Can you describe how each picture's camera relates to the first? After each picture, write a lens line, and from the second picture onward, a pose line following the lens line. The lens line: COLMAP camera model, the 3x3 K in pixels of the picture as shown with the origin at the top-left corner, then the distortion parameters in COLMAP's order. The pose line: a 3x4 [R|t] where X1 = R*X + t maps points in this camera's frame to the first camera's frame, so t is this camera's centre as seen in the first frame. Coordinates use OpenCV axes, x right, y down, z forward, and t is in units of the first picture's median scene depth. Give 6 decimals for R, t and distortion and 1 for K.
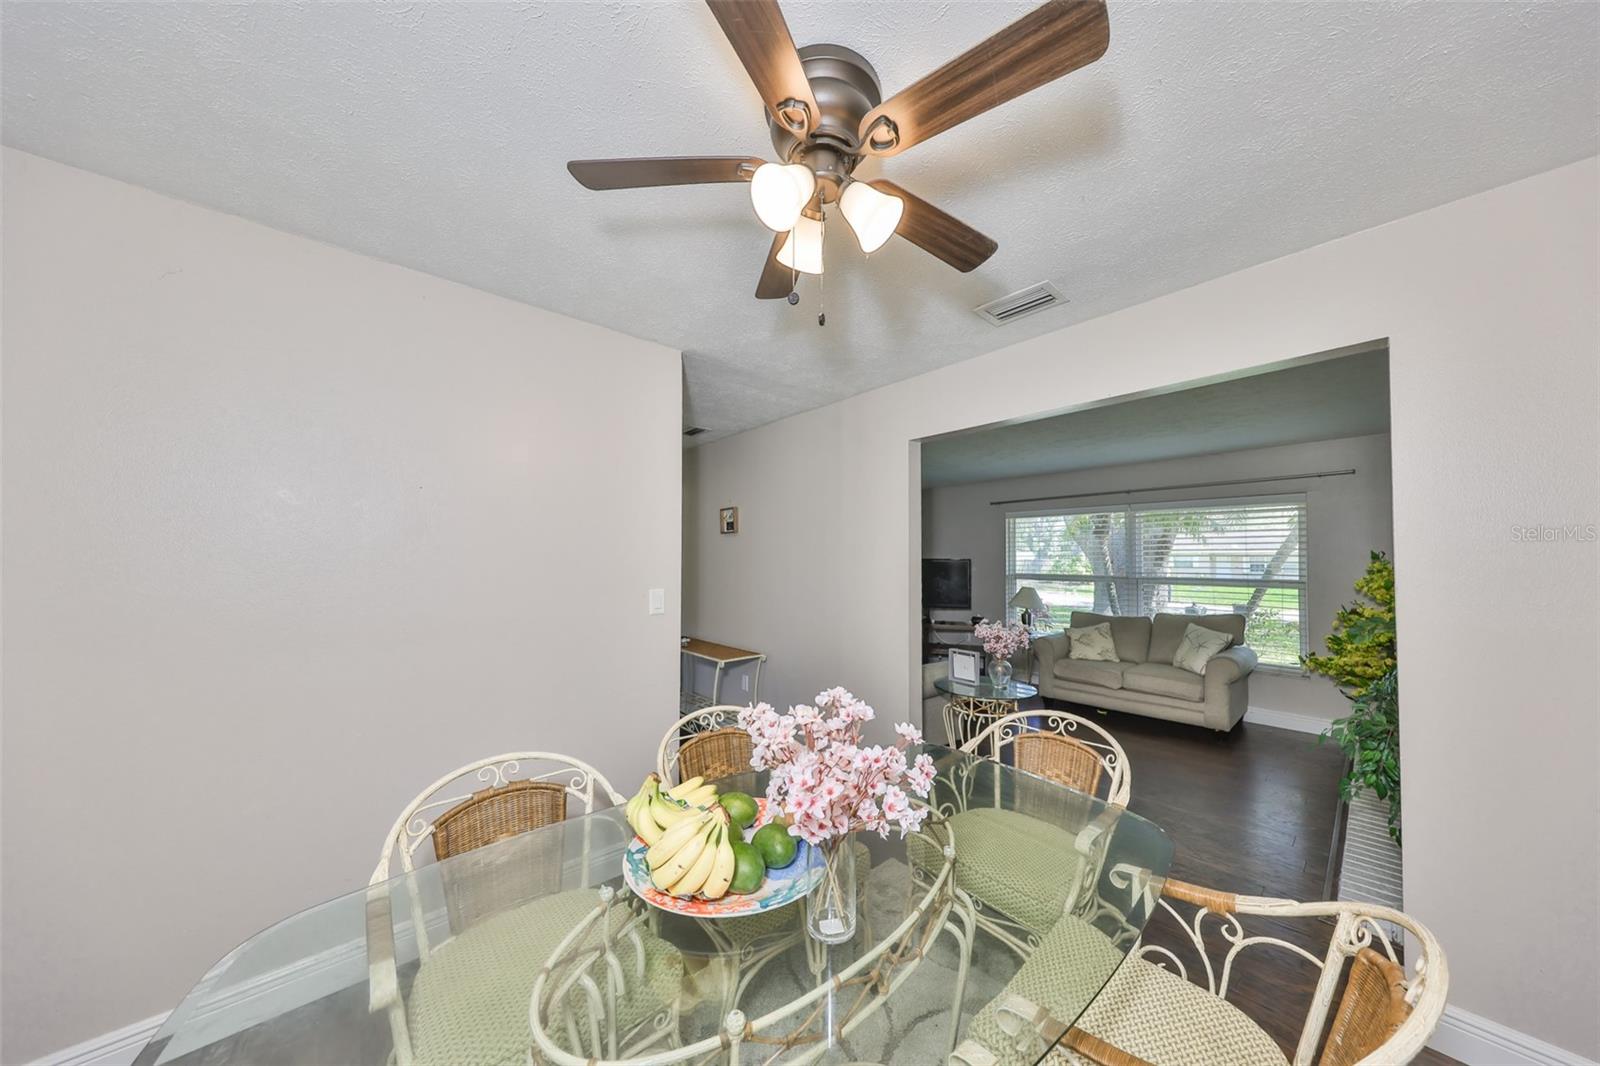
lens RADIAL K [[509.8, 0, 795.3], [0, 509.8, 556.0], [0, 0, 1]] dist [-0.015860, 0.000001]
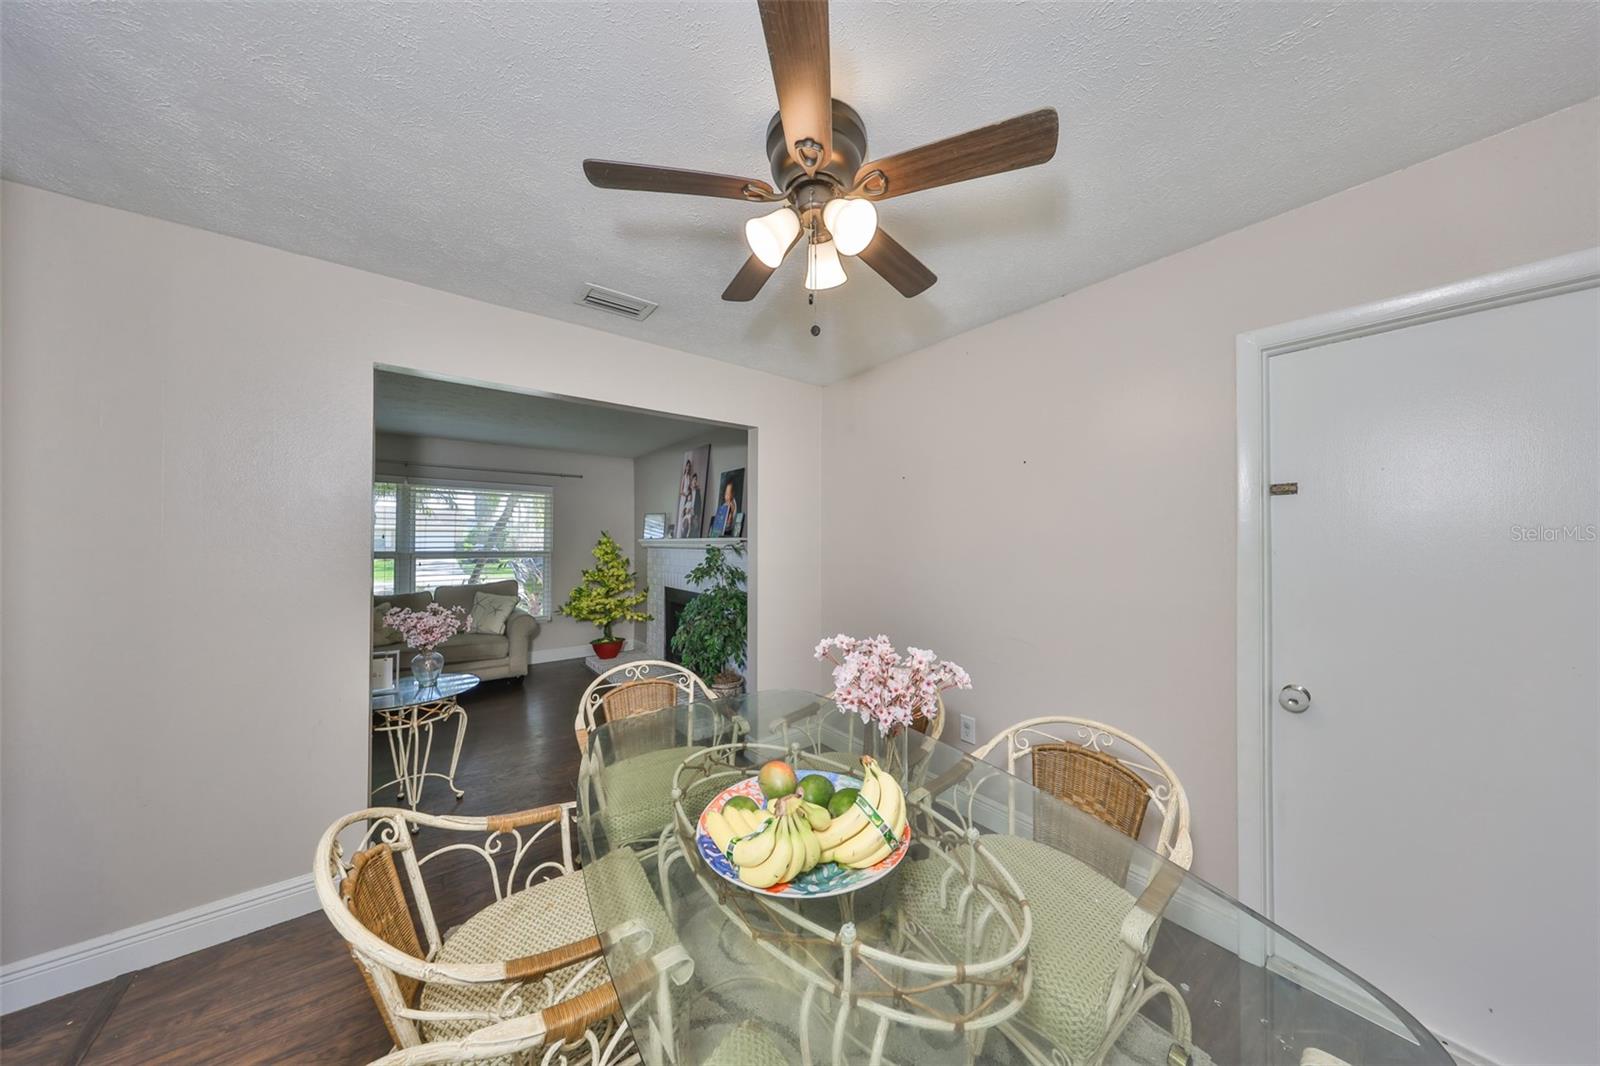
lens RADIAL K [[486.9, 0, 800.8], [0, 486.9, 535.7], [0, 0, 1]] dist [-0.001237, 0.000009]
pose [[0.077067, -0.000051, 0.997026, -0.241716], [-0.009495, 0.999955, 0.000786, 0.001925], [-0.996981, -0.009527, 0.077063, 0.212138]]
